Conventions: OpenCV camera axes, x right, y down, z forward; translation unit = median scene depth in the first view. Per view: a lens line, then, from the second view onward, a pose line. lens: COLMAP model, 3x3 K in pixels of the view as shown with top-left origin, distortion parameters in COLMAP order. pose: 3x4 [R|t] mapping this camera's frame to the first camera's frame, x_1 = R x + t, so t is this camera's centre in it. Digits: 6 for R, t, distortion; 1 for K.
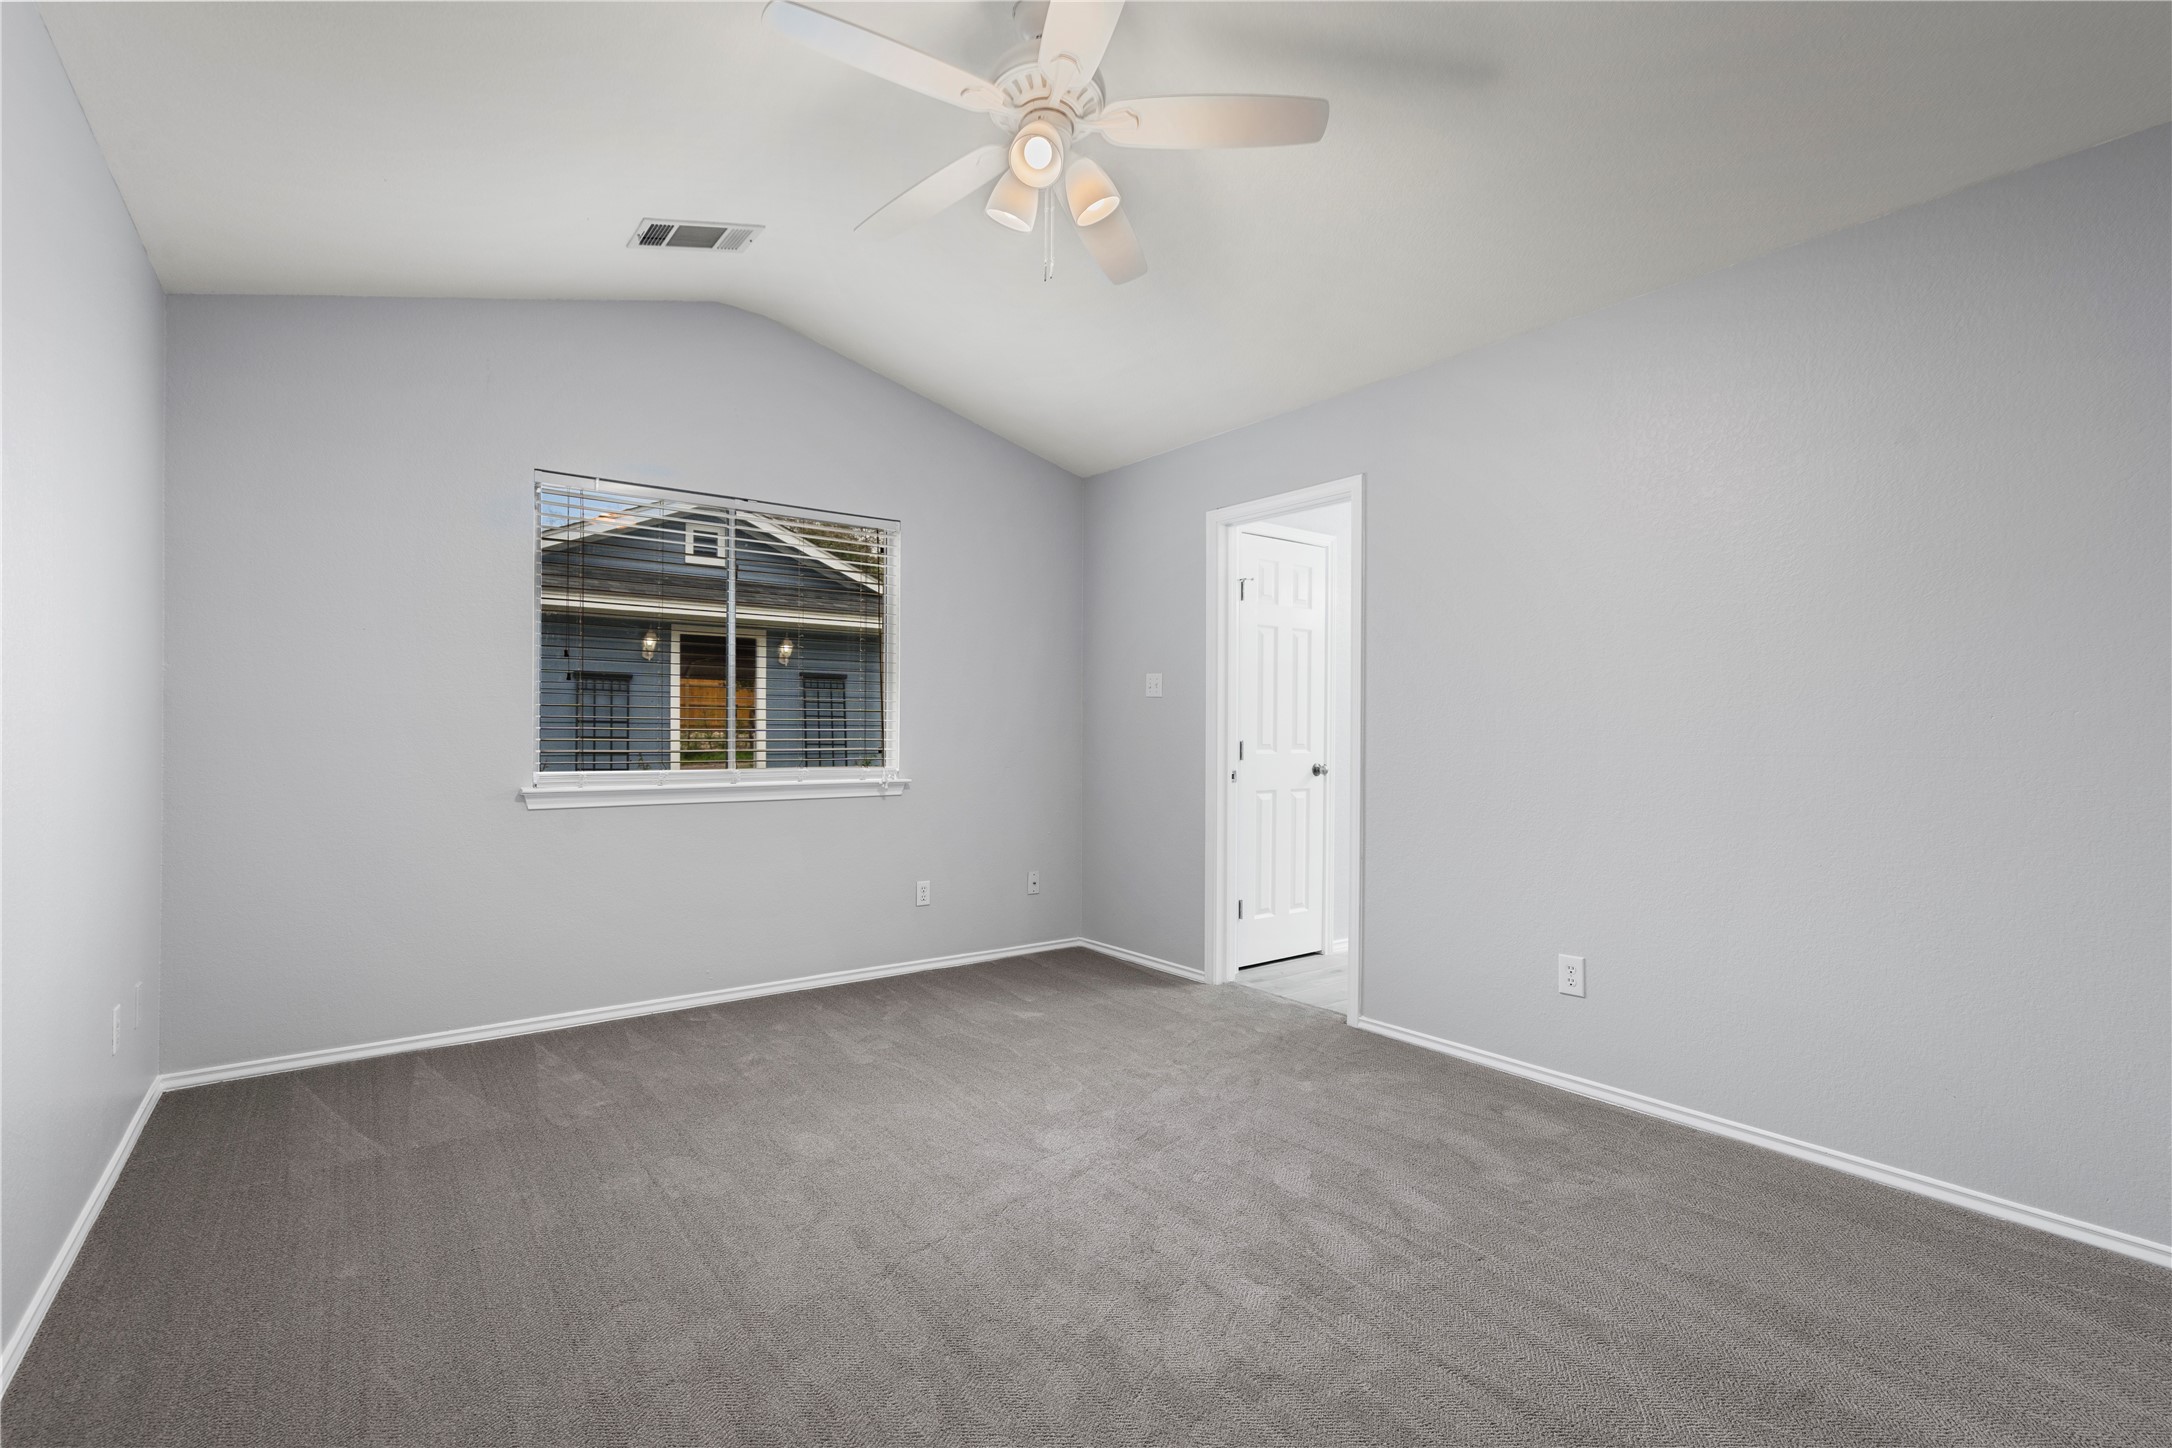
lens RADIAL K [[992.5, 0, 1086.0], [0, 992.5, 724.0], [0, 0, 1]] dist [0.001742, 0.000220]
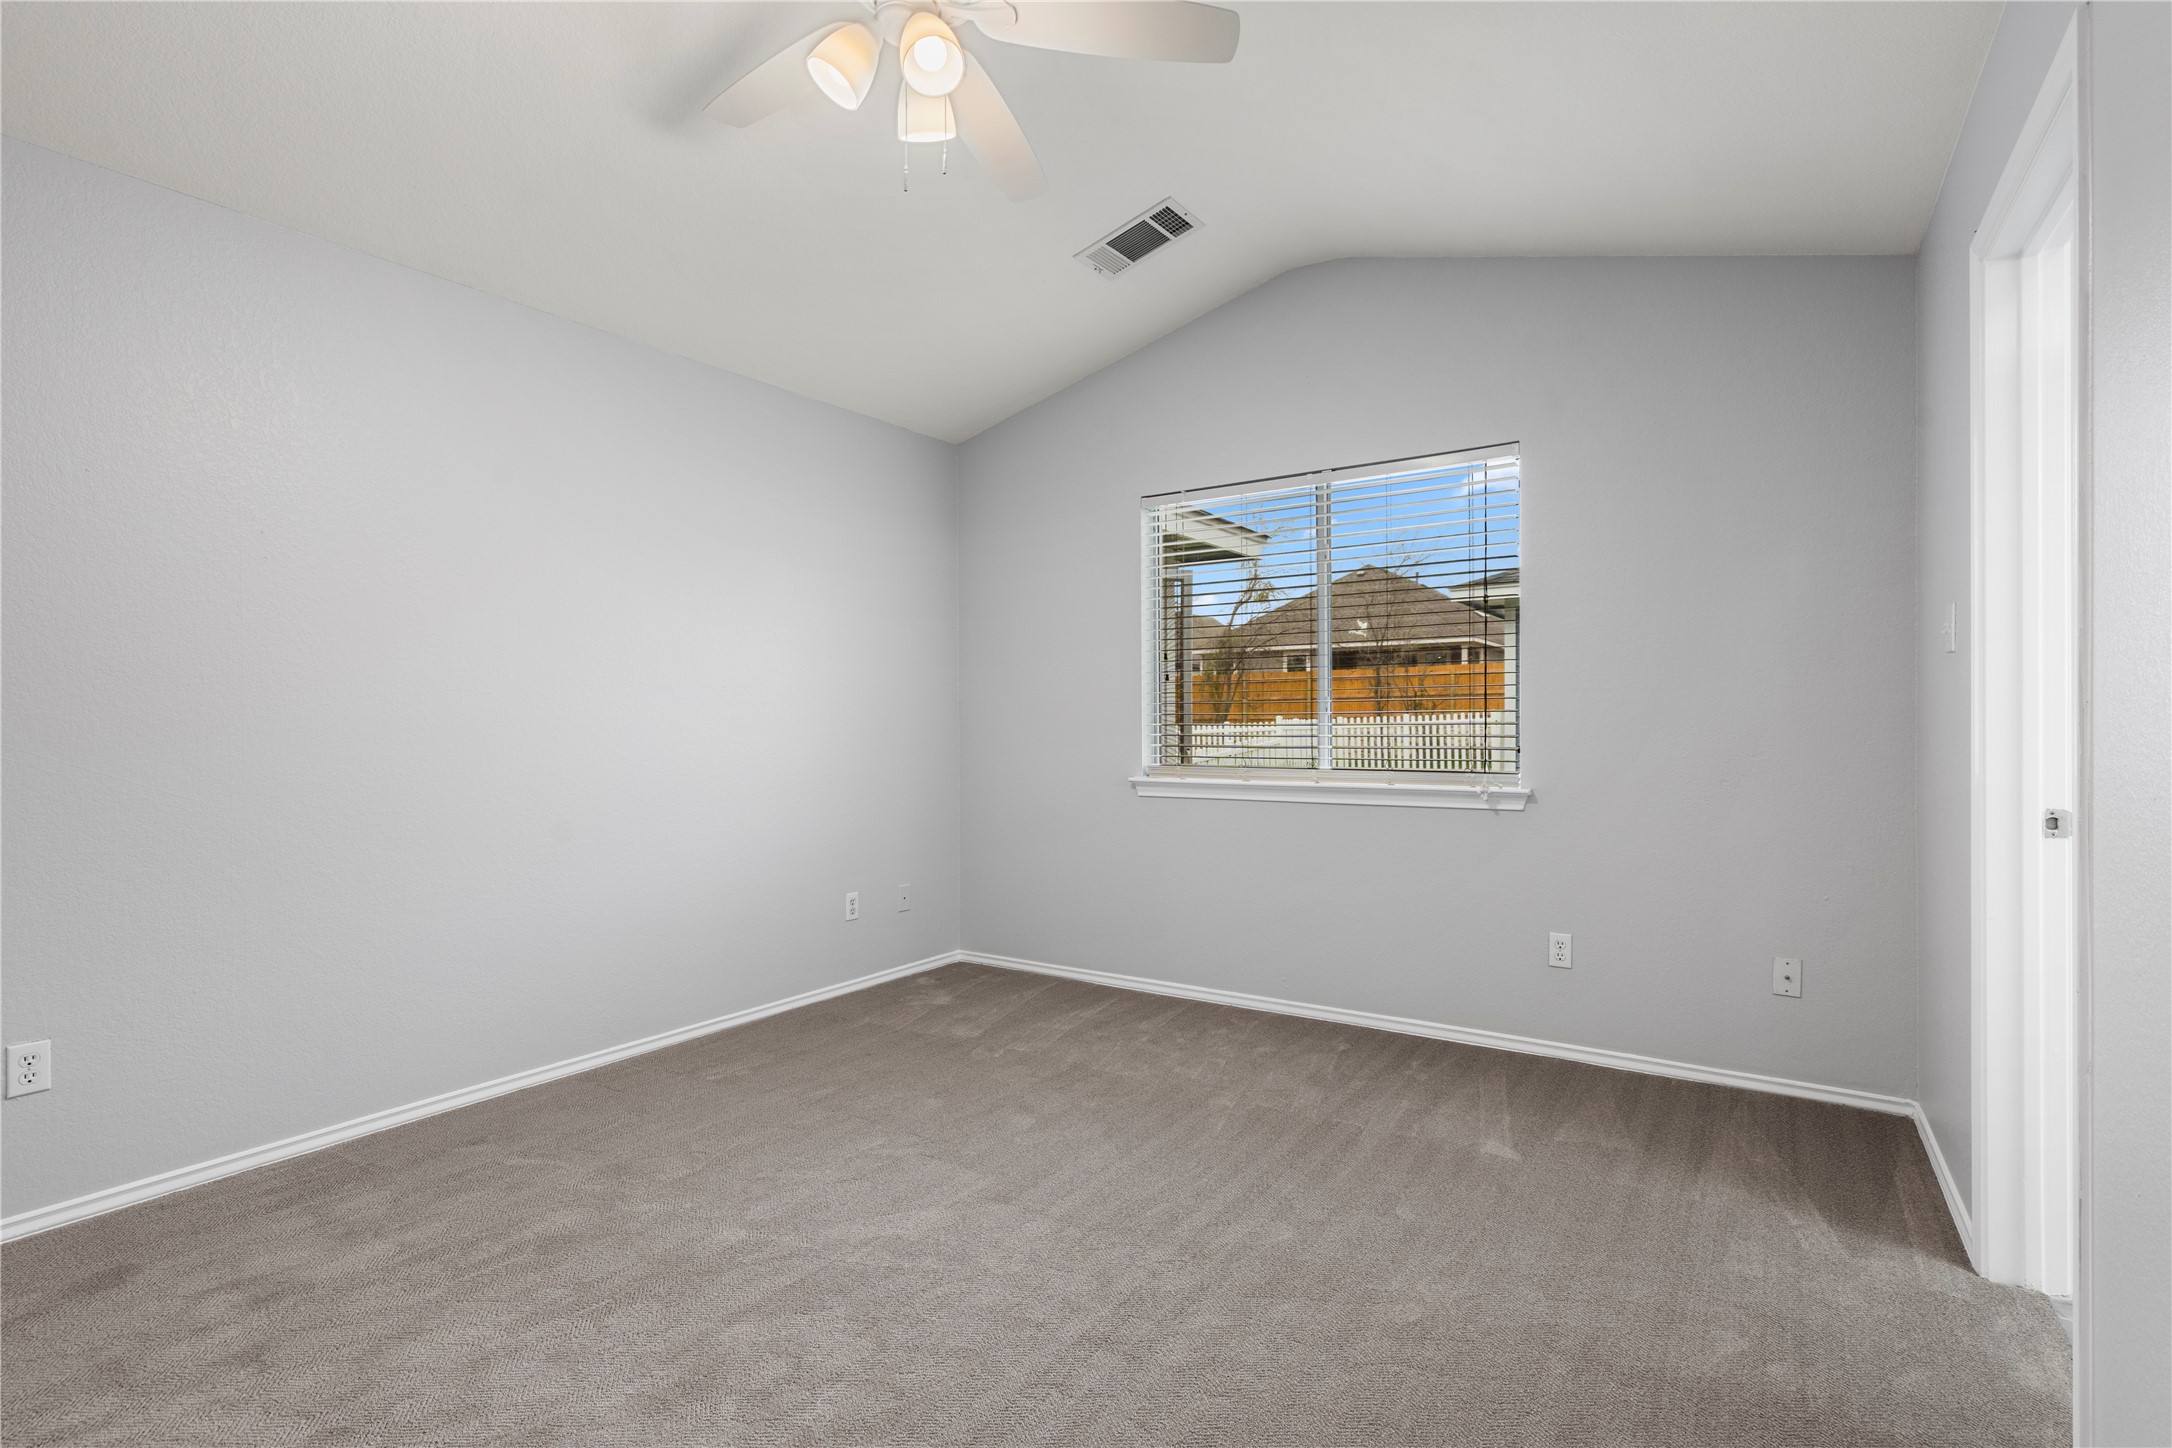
lens RADIAL K [[1018.4, 0, 1086.0], [0, 1018.4, 724.0], [0, 0, 1]] dist [0.002495, 0.000432]
pose [[0.327430, -0.010058, -0.944822, 0.489553], [0.013194, 0.999895, -0.006072, 0.008698], [0.944783, -0.010478, 0.327528, 0.511511]]
